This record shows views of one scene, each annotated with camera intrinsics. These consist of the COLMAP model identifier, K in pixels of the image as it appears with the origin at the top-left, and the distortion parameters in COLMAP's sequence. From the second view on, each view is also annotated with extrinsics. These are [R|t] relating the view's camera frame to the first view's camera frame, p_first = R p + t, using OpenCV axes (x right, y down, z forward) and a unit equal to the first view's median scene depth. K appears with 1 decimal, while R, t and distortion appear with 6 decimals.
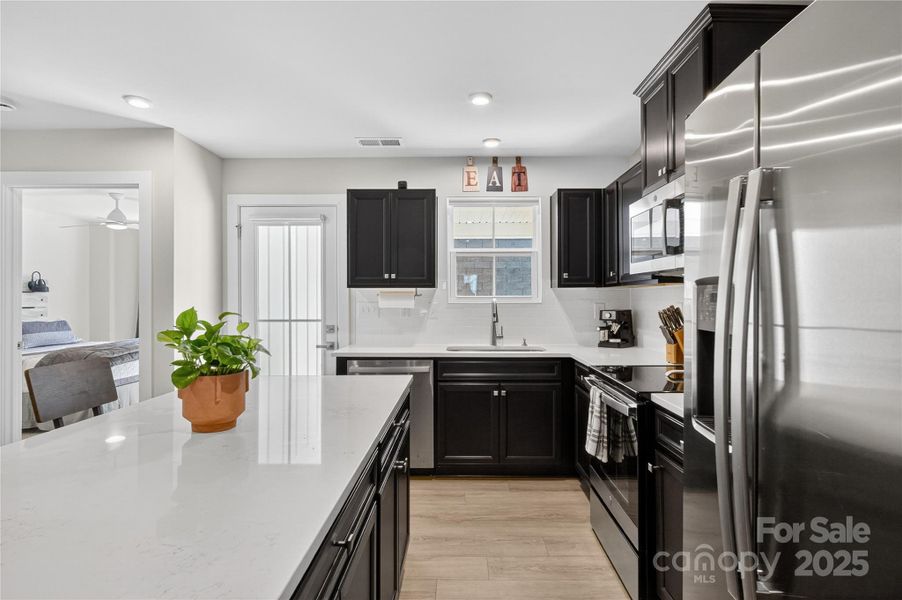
lens RADIAL K [[483.7, 0, 457.7], [0, 483.7, 295.8], [0, 0, 1]] dist [0.001009, 0.000529]
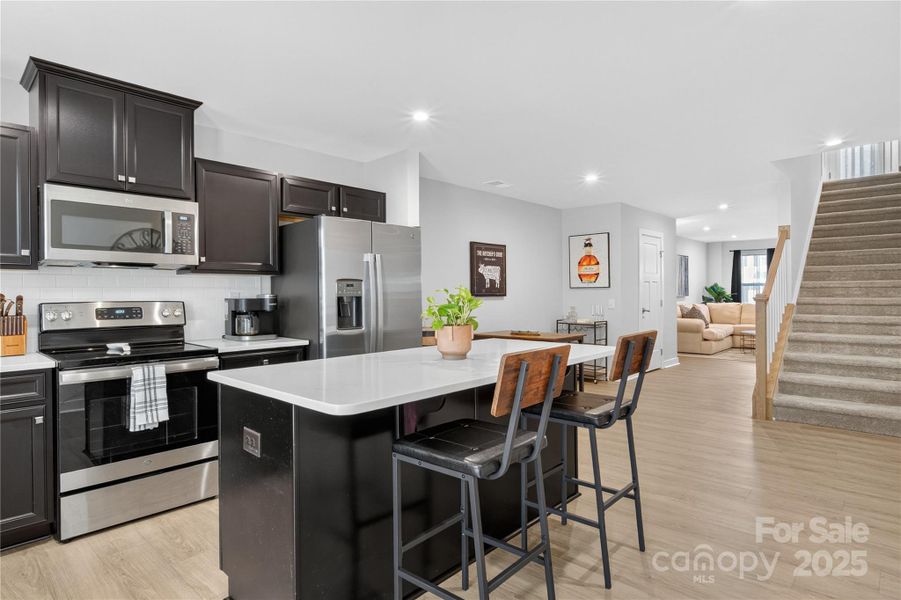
lens RADIAL K [[483.2, 0, 459.1], [0, 483.2, 297.7], [0, 0, 1]] dist [0.001009, 0.000529]
pose [[-0.735156, 0.001180, 0.677897, -0.599972], [0.003306, 0.999993, 0.001846, 0.020826], [-0.677890, 0.003598, -0.735154, 0.797229]]
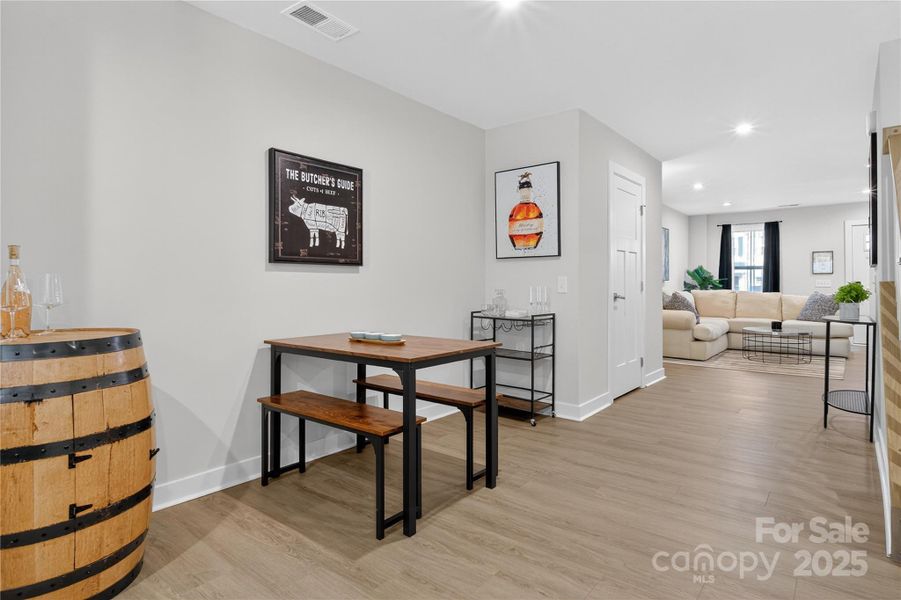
lens RADIAL K [[483.2, 0, 459.9], [0, 483.2, 282.7], [0, 0, 1]] dist [0.001009, 0.000529]
pose [[-0.778639, 0.001512, 0.627471, -0.292885], [-0.005054, 0.999950, -0.008681, 0.054028], [-0.627452, -0.009931, -0.778592, 0.073284]]
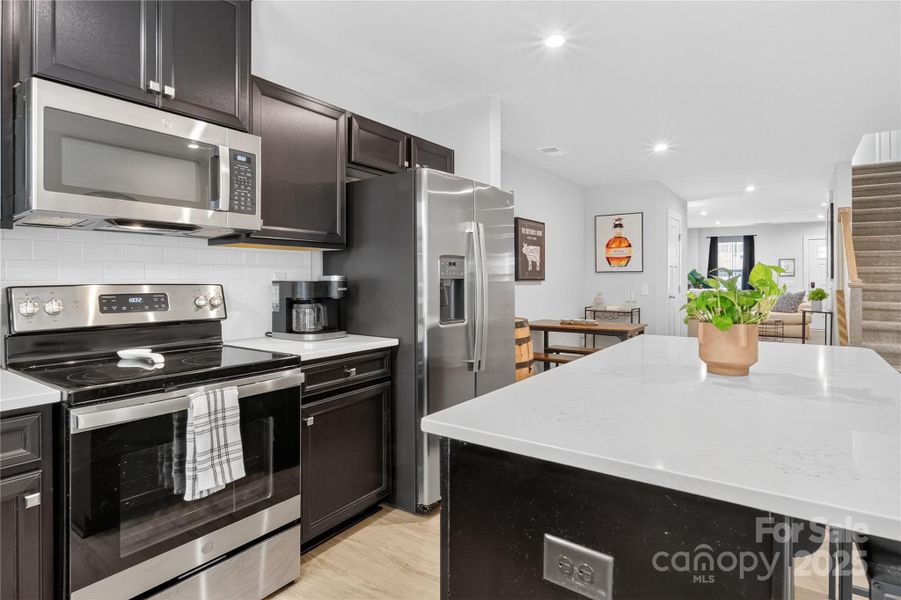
lens RADIAL K [[483.2, 0, 459.8], [0, 483.2, 280.9], [0, 0, 1]] dist [0.001009, 0.000529]
pose [[-0.821509, -0.000556, 0.570195, -0.236057], [-0.001999, 0.999996, -0.001904, 0.023193], [-0.570192, -0.002704, -0.821507, 0.814583]]
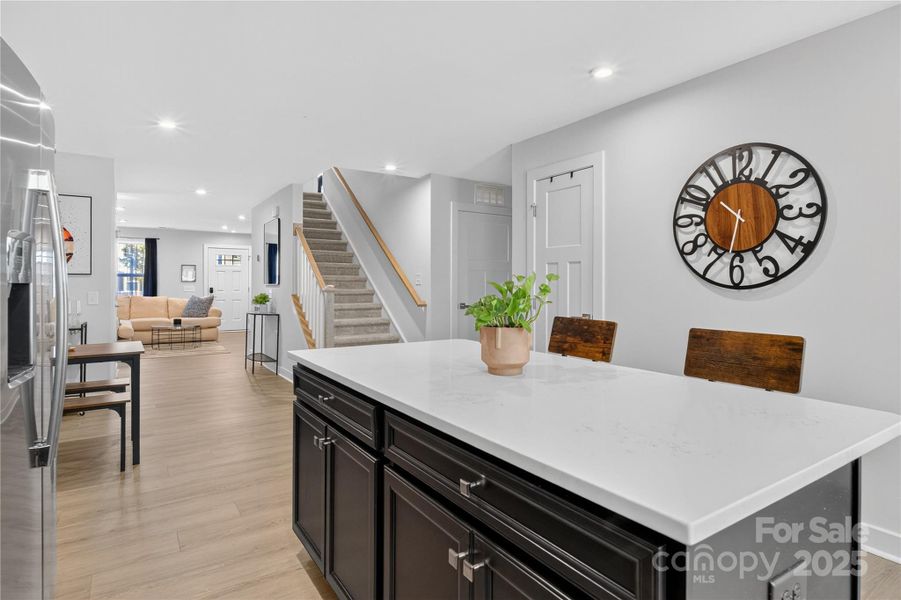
lens RADIAL K [[483.2, 0, 463.2], [0, 483.2, 284.6], [0, 0, 1]] dist [0.001009, 0.000529]
pose [[-0.827554, -0.006899, -0.561343, 0.085138], [-0.002785, 0.999963, -0.008184, 0.021823], [0.561379, -0.005210, -0.827543, 0.709090]]
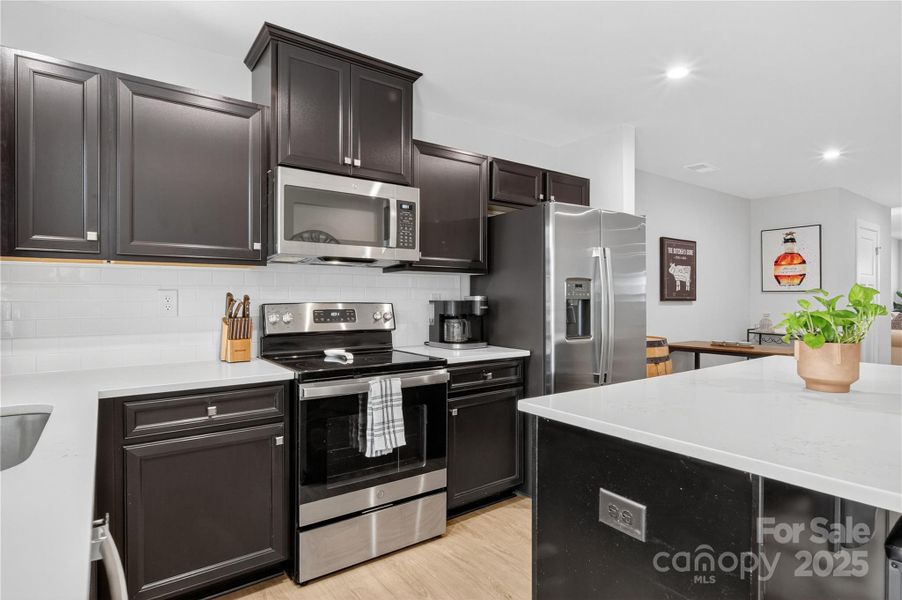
lens RADIAL K [[483.7, 0, 463.5], [0, 483.7, 300.3], [0, 0, 1]] dist [0.001009, 0.000529]
pose [[-0.598310, -0.001678, 0.801263, -0.337316], [-0.004909, 0.999987, -0.001571, 0.023193], [-0.801250, -0.004873, -0.598310, 0.860872]]
